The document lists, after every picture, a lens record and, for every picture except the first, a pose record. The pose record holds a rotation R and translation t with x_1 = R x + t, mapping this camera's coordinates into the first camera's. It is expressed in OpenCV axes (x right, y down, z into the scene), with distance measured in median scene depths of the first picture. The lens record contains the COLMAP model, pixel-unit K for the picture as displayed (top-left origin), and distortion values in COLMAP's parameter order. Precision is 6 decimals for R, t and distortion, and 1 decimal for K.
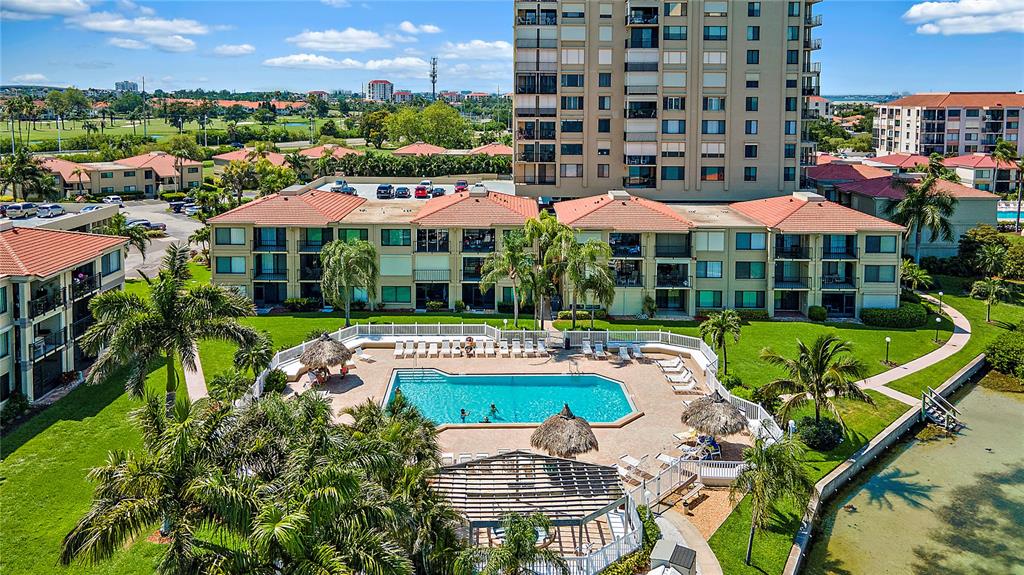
lens RADIAL K [[774.8, 0, 511.5], [0, 774.8, 152.0], [0, 0, 1]] dist [0.038790, 0.004491]
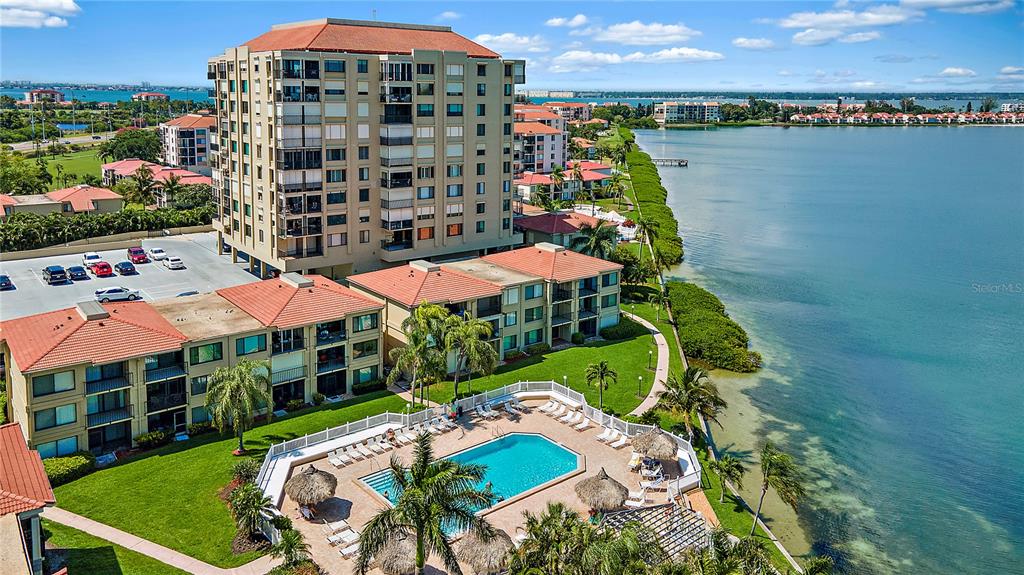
lens RADIAL K [[763.3, 0, 511.9], [0, 763.3, 191.0], [0, 0, 1]] dist [0.034114, -0.002851]
pose [[0.786117, -0.073001, 0.613752, -0.376515], [0.035325, 0.996684, 0.073302, -0.112425], [-0.617068, -0.035943, 0.786089, 0.044901]]
